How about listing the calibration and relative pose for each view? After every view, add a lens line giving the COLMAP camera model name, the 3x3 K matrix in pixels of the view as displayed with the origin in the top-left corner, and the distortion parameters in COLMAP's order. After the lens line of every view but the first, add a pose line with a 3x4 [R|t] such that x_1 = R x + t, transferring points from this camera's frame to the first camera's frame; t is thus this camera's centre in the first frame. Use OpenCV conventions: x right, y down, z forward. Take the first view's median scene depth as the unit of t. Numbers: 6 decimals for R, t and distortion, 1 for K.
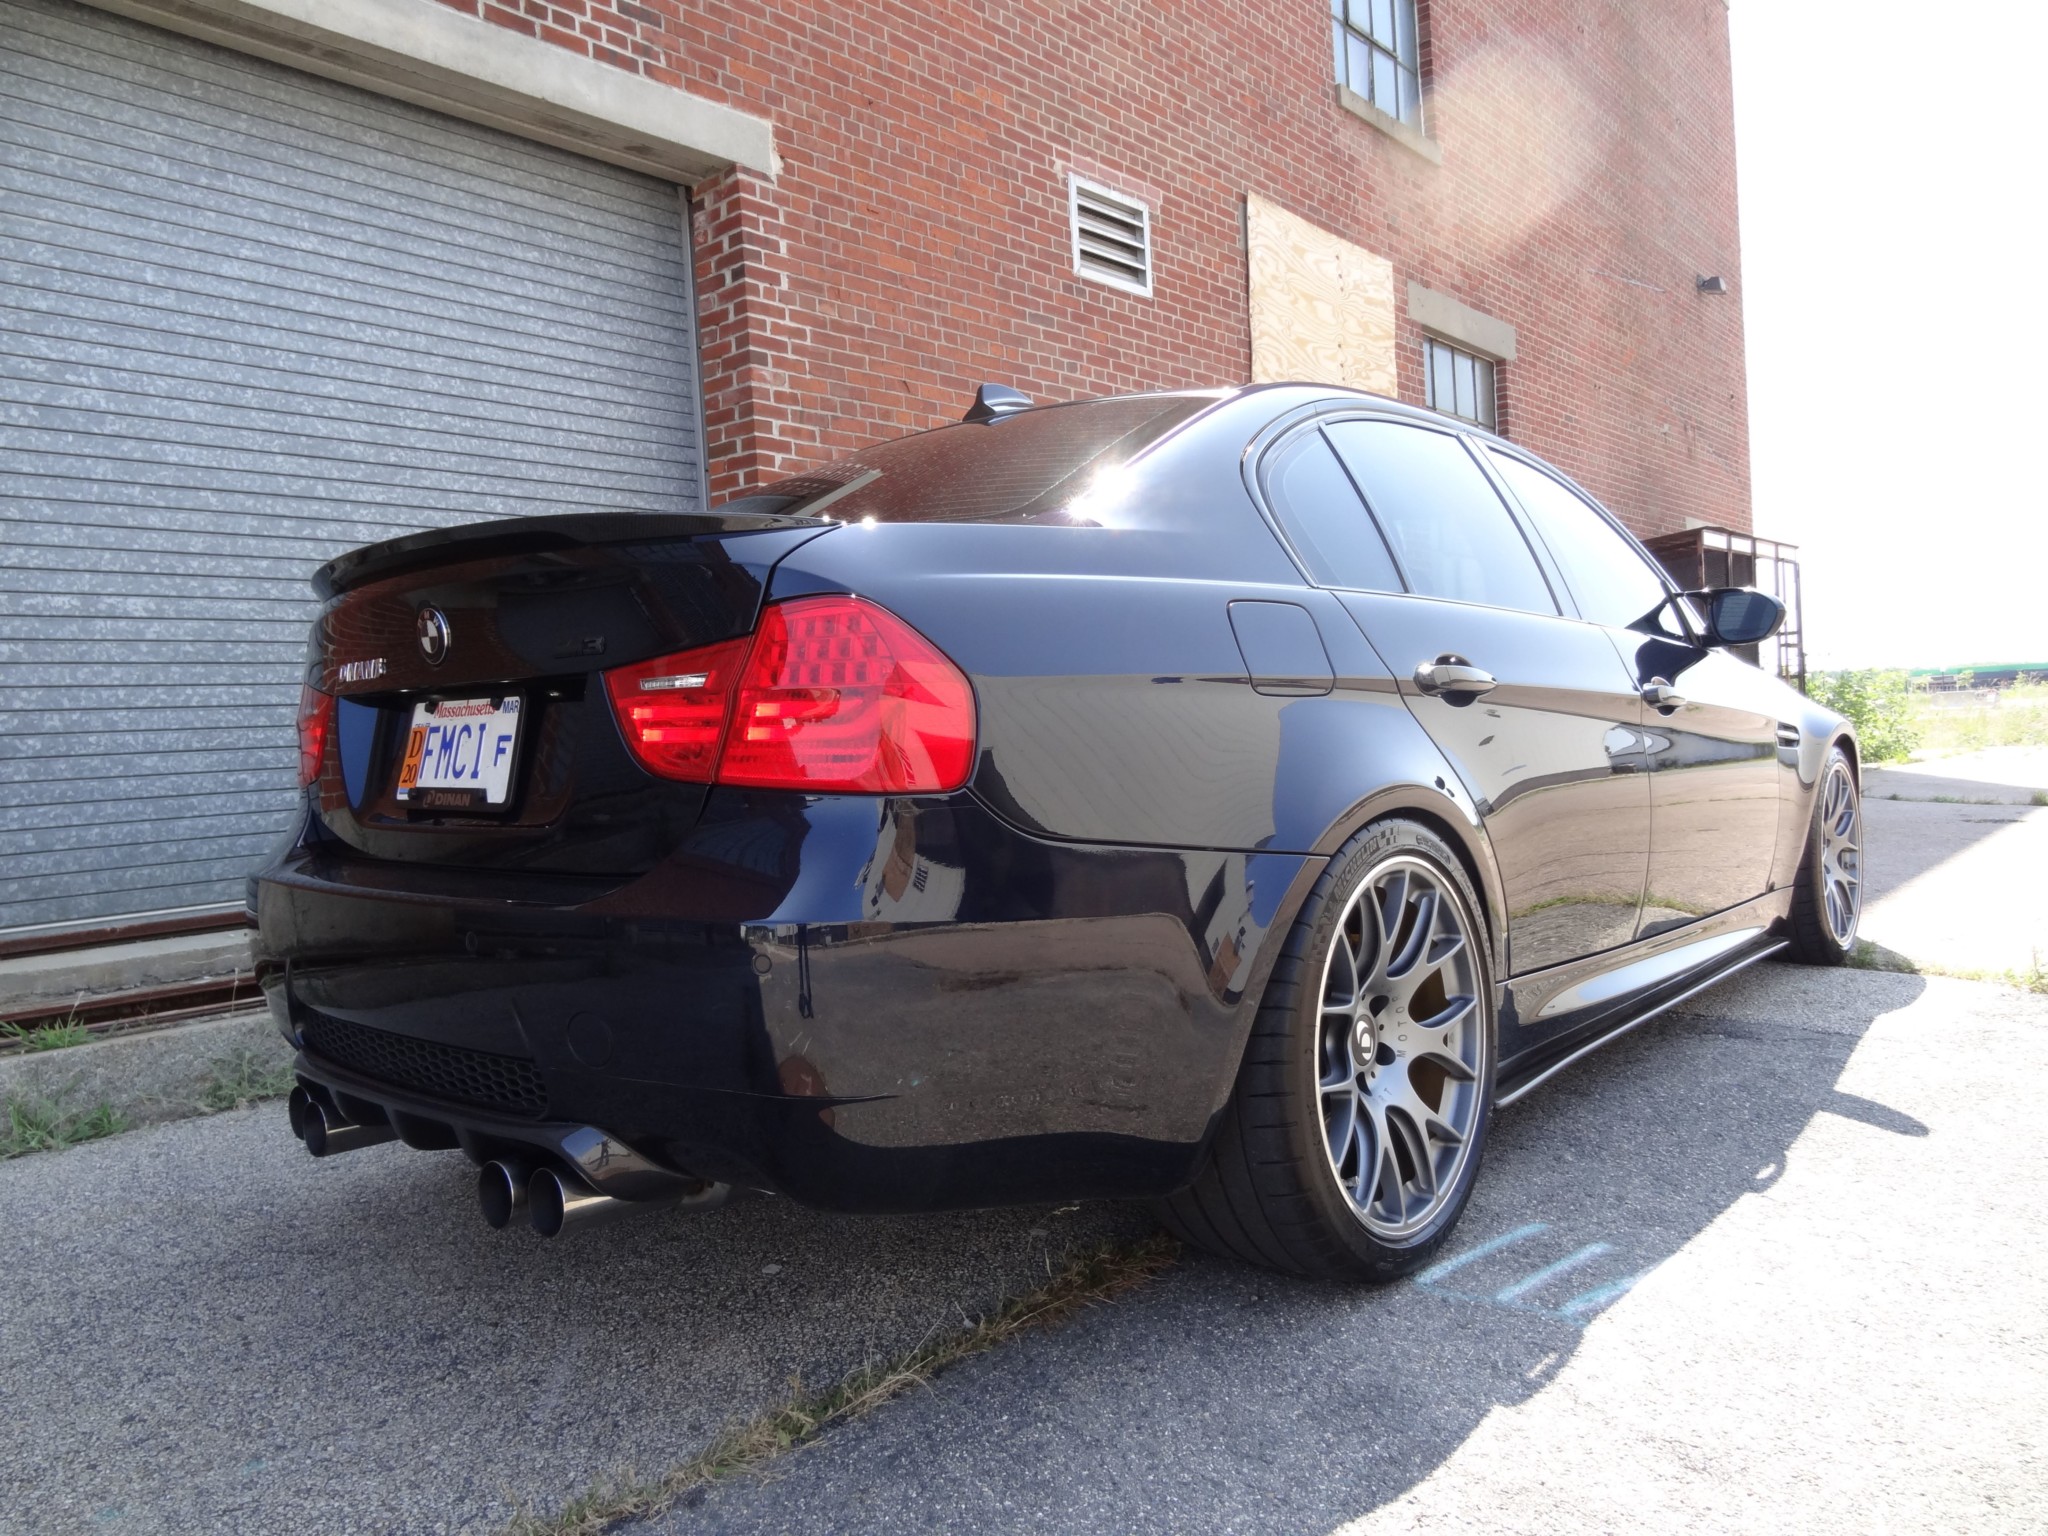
lens RADIAL K [[1444.2, 0, 1015.0], [0, 1444.2, 772.3], [0, 0, 1]] dist [0.003621, 0.005915]
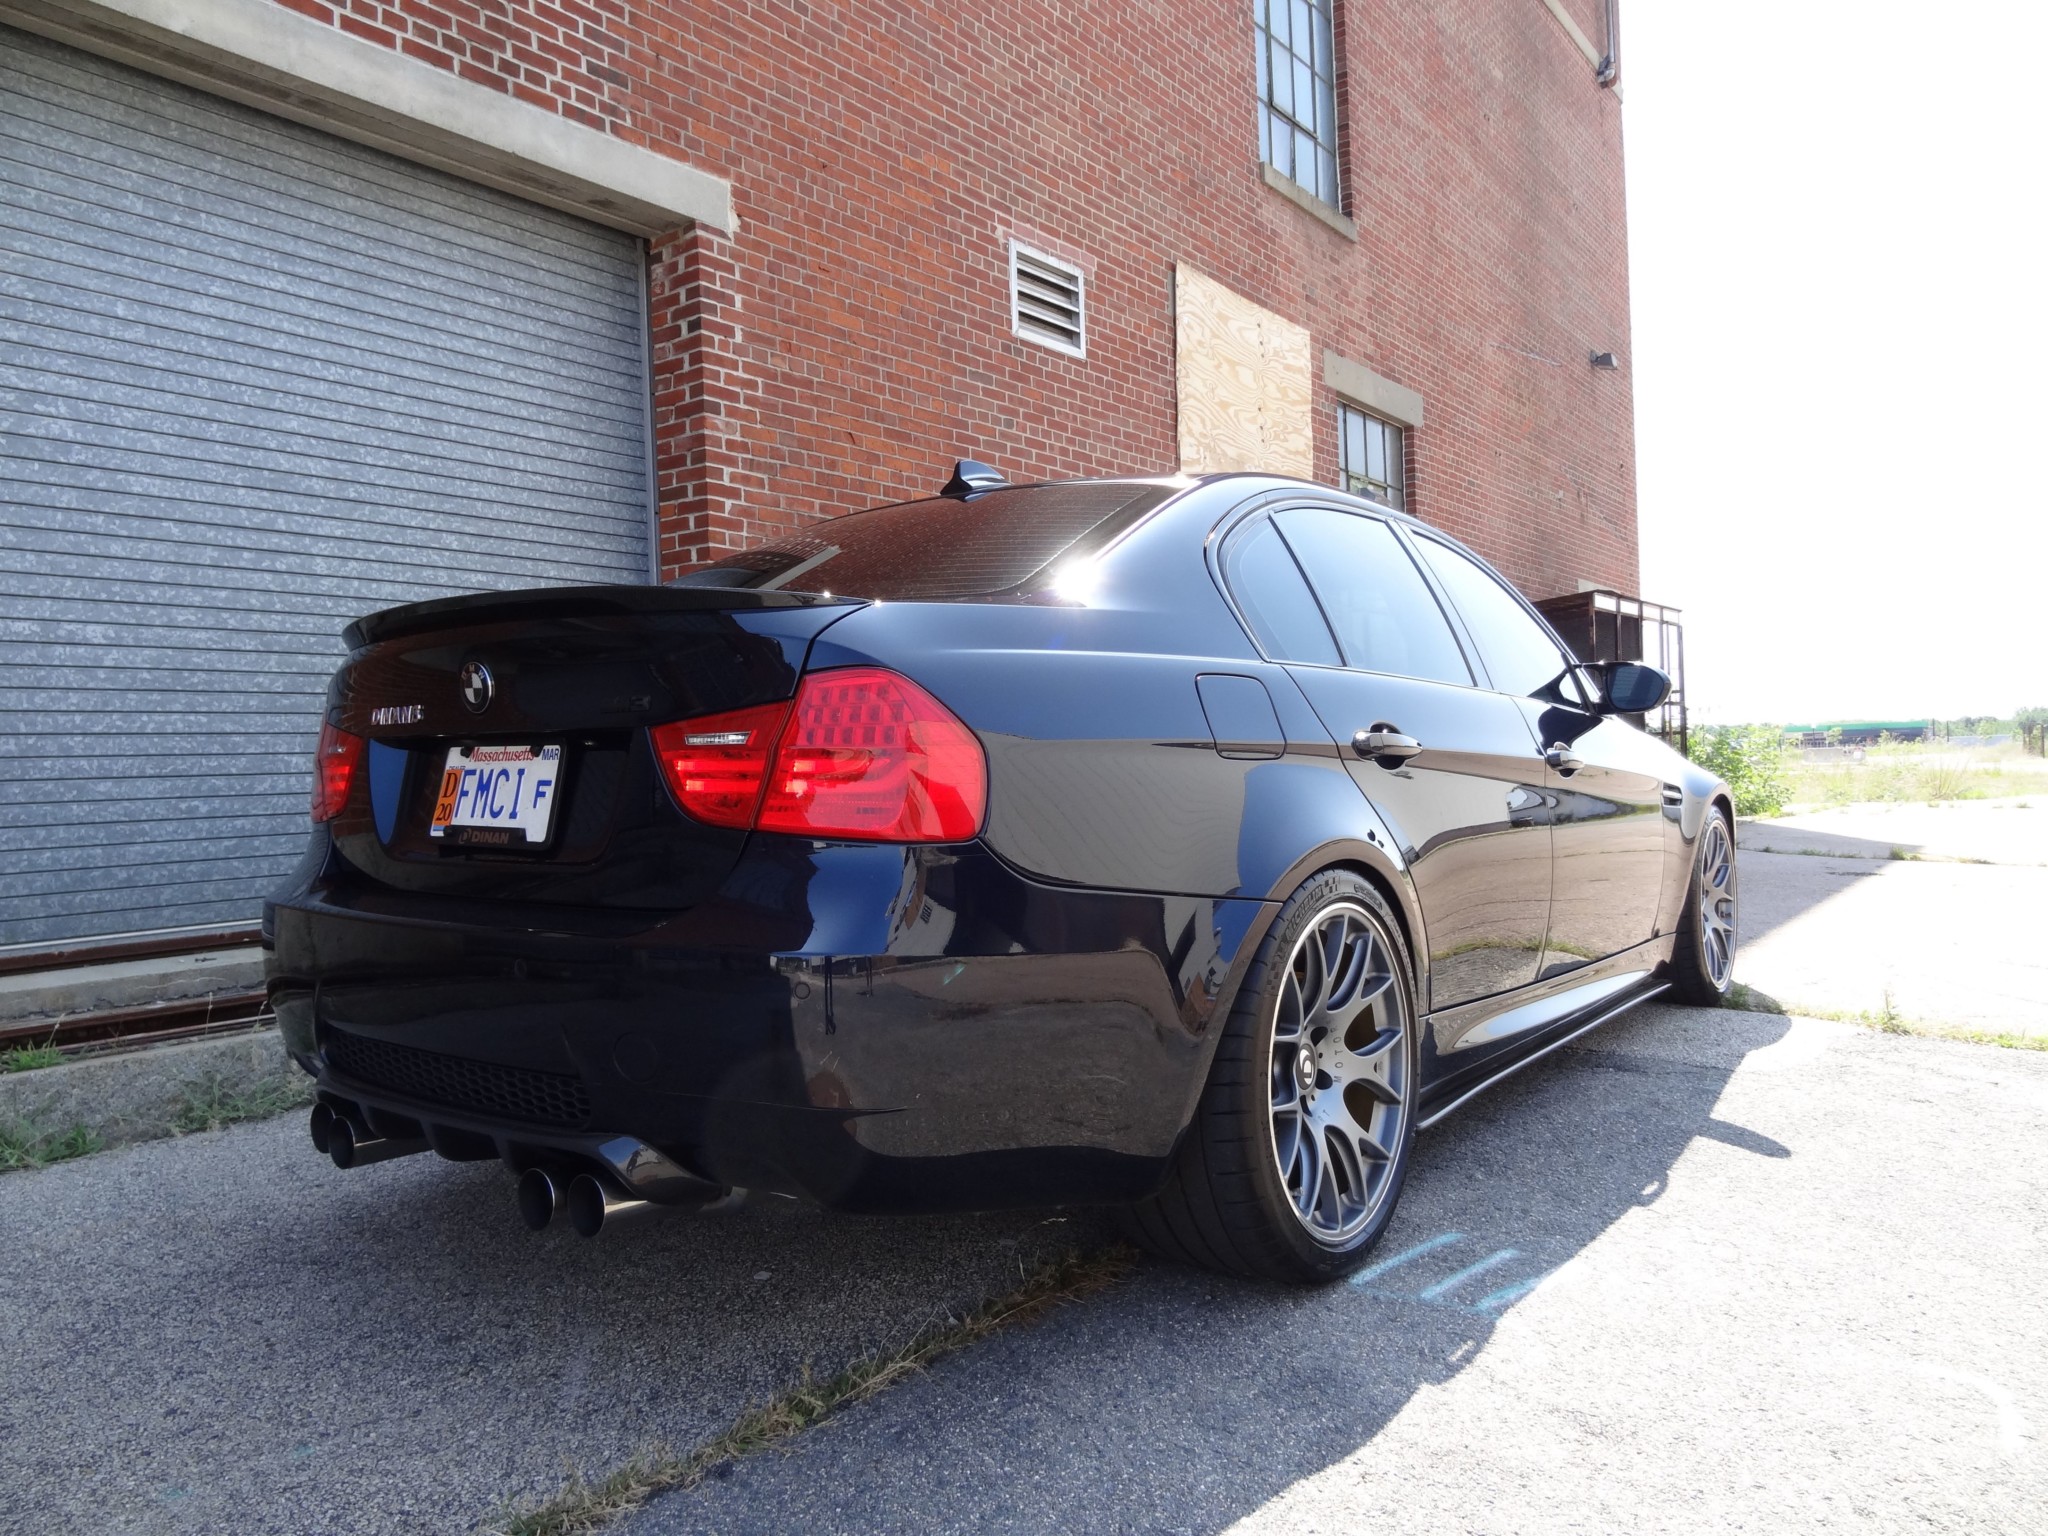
lens RADIAL K [[1444.2, 0, 1020.6], [0, 1444.2, 768.7], [0, 0, 1]] dist [0.003621, 0.005915]
pose [[0.997445, 0.021593, 0.068093, -0.028201], [-0.019739, 0.999419, -0.027784, -0.004634], [-0.068654, 0.026369, 0.997292, -0.050545]]
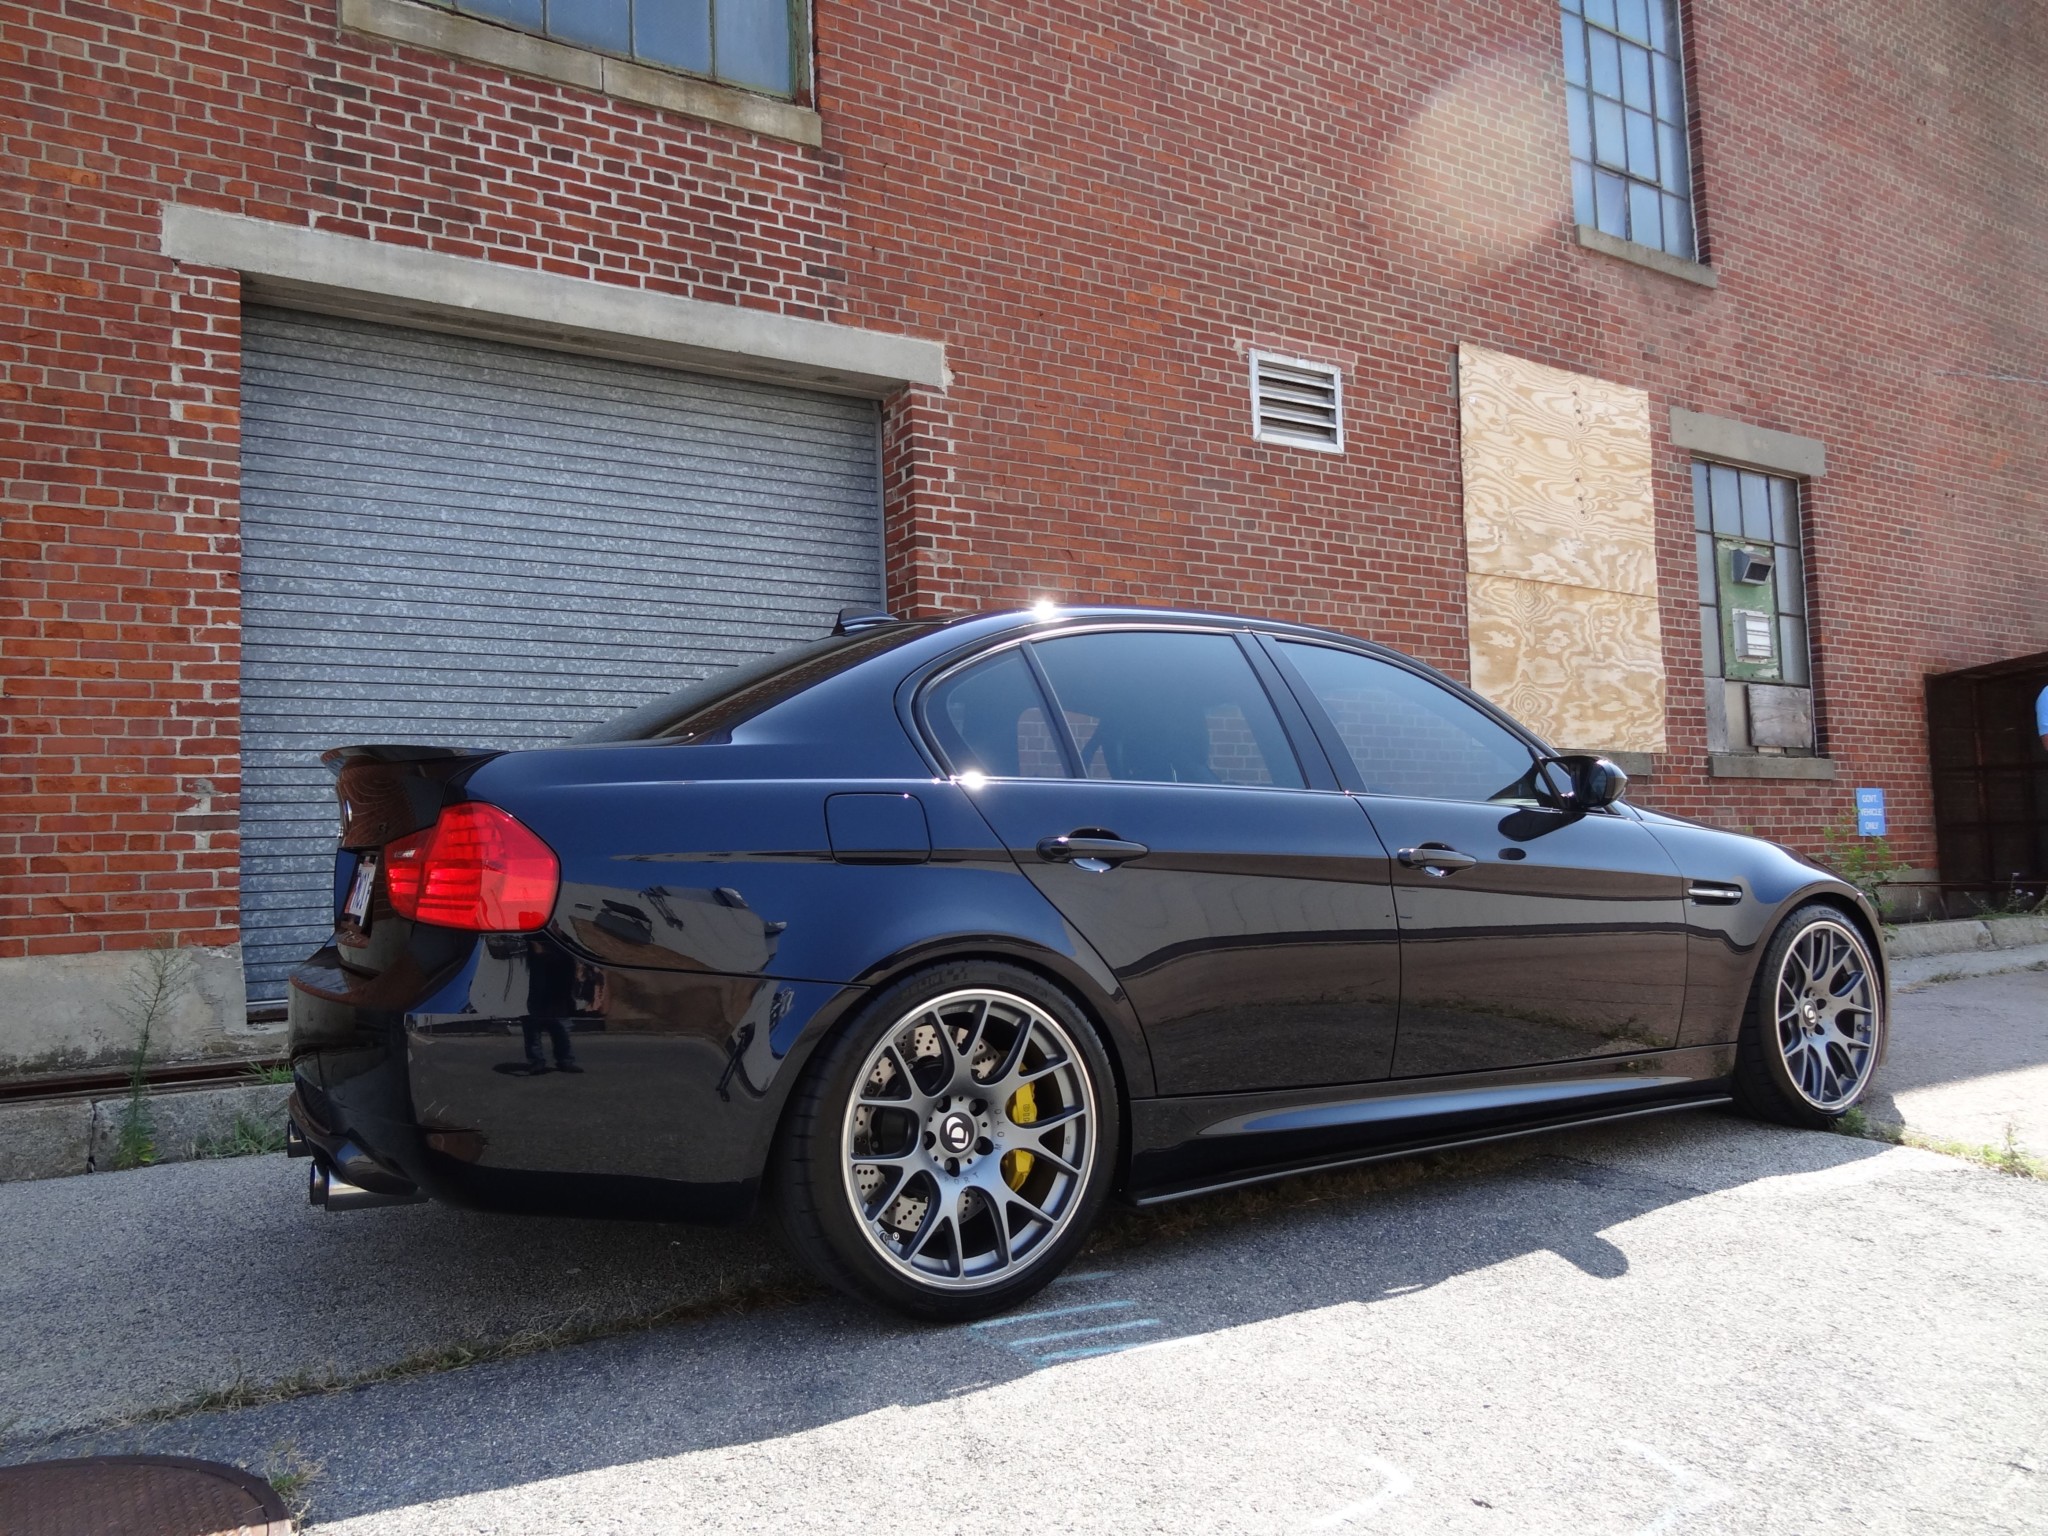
lens RADIAL K [[1444.2, 0, 1009.0], [0, 1444.2, 779.9], [0, 0, 1]] dist [0.003621, 0.005915]
pose [[0.953507, 0.005315, -0.301324, 0.310085], [-0.027467, 0.997216, -0.069325, -0.017550], [0.300116, 0.074378, 0.950998, -0.104050]]
